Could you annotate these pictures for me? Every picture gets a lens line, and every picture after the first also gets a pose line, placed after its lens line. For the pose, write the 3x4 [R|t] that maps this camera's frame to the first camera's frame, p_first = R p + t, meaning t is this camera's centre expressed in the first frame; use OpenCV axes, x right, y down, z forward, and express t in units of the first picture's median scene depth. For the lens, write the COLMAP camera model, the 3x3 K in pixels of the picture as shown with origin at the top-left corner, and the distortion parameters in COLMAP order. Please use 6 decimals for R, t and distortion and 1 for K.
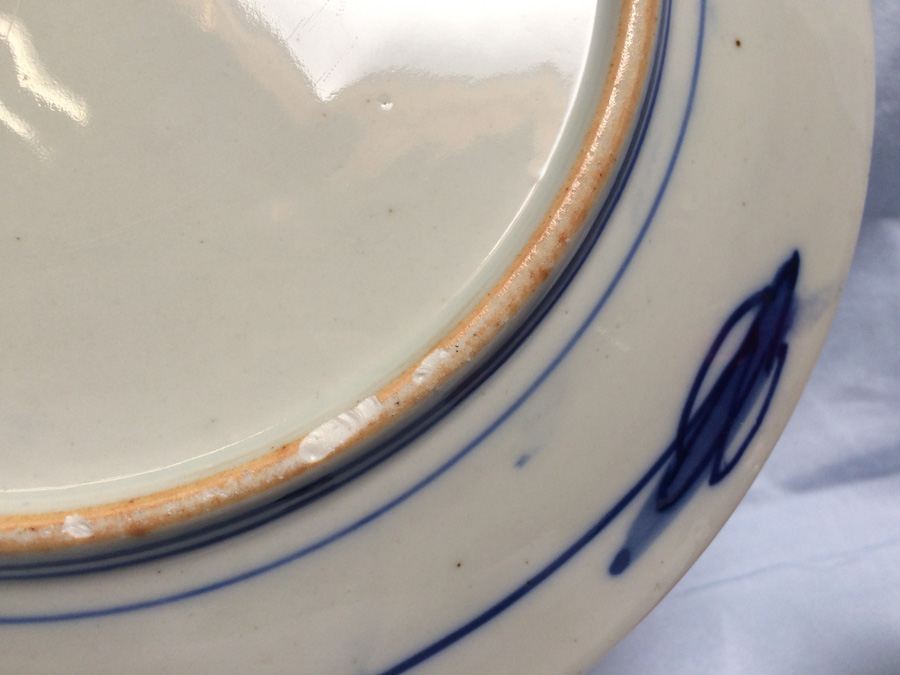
lens RADIAL K [[742.1, 0, 450.4], [0, 742.1, 333.0], [0, 0, 1]] dist [0.045670, -0.098922]
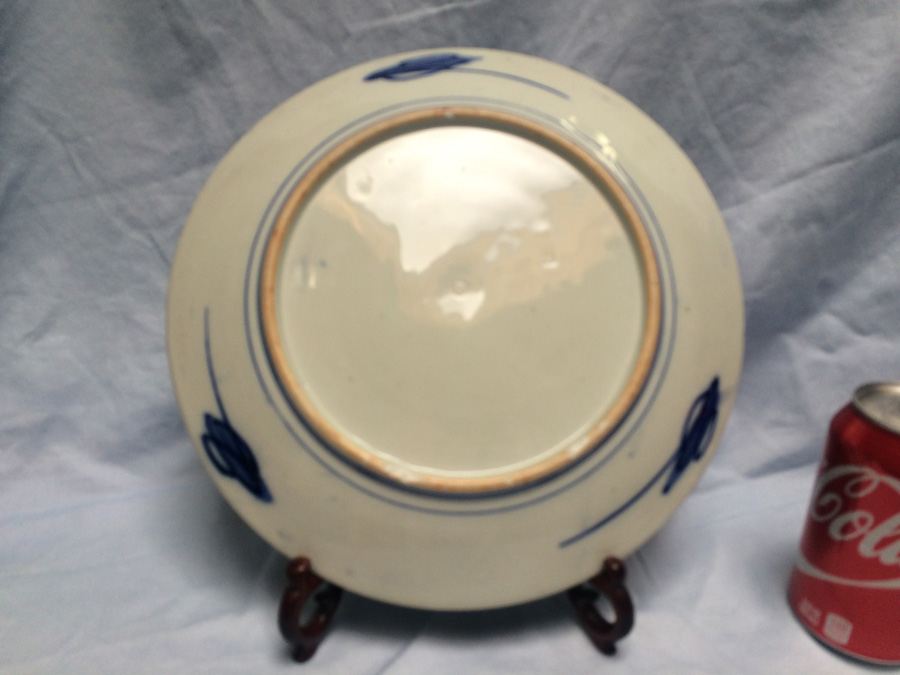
lens RADIAL K [[695.2, 0, 450.0], [0, 695.2, 337.5], [0, 0, 1]] dist [0.045298, -0.060373]
pose [[0.997014, -0.073029, -0.025087, -0.474412], [0.070927, 0.994553, -0.076379, -0.126210], [0.030528, 0.074372, 0.996763, -1.702419]]
